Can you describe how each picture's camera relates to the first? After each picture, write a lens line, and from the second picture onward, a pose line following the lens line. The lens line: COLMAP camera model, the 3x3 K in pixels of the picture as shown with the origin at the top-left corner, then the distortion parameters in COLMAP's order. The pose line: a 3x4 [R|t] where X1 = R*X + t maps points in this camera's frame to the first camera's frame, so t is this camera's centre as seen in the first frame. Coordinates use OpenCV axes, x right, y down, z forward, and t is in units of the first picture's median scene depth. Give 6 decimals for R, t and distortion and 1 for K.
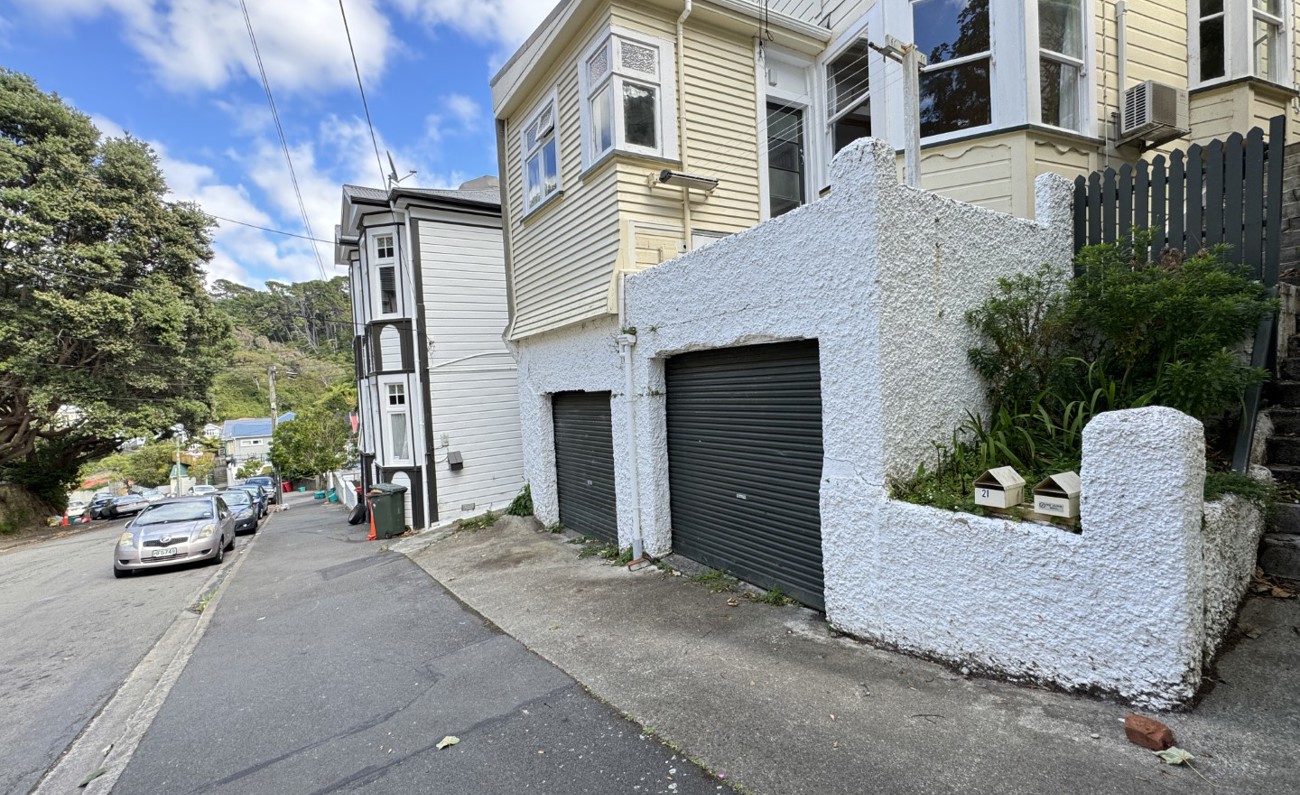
lens RADIAL K [[518.2, 0, 646.5], [0, 518.2, 392.5], [0, 0, 1]] dist [0.002907, 0.000078]
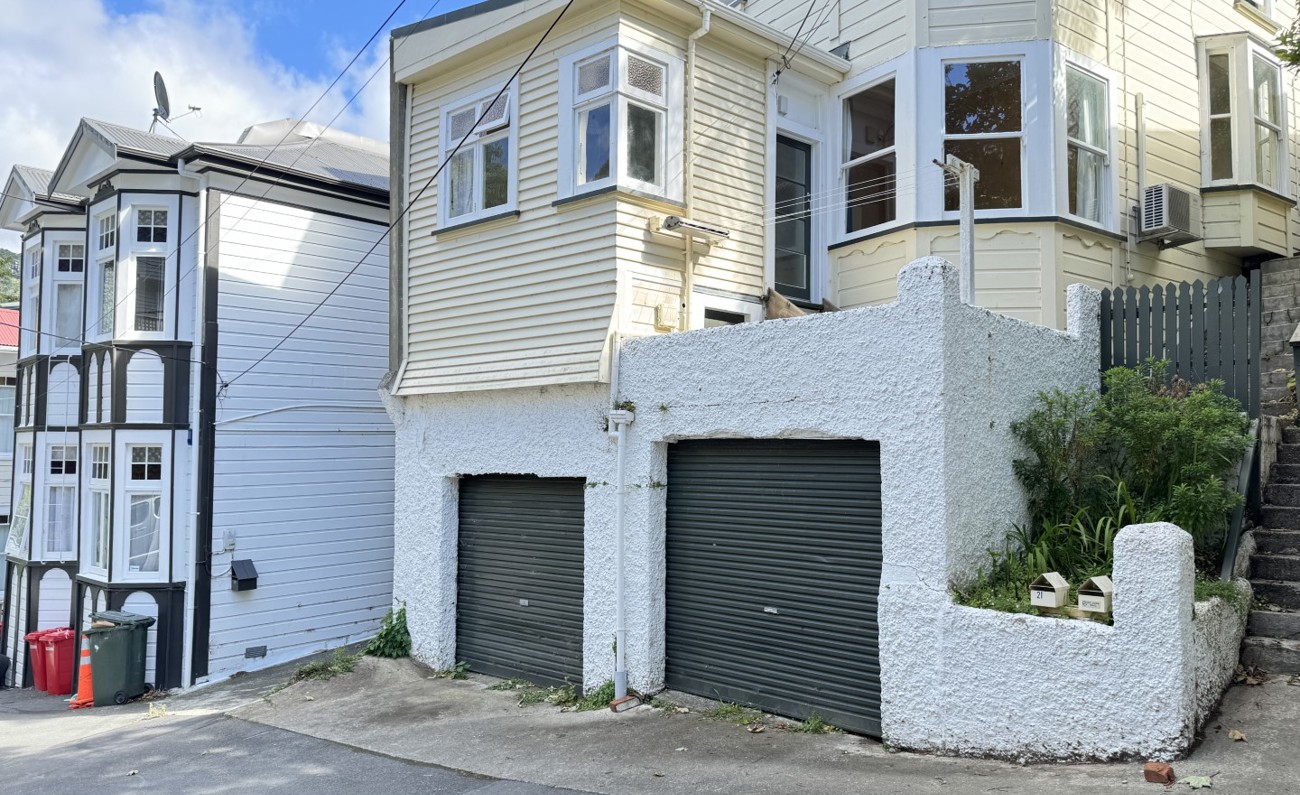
lens RADIAL K [[916.7, 0, 640.4], [0, 916.7, 386.6], [0, 0, 1]] dist [0.053488, -0.051832]
pose [[0.969852, 0.069953, 0.233438, -0.352820], [-0.047416, 0.993776, -0.100805, -0.006396], [-0.239036, 0.086698, 0.967132, -0.398766]]
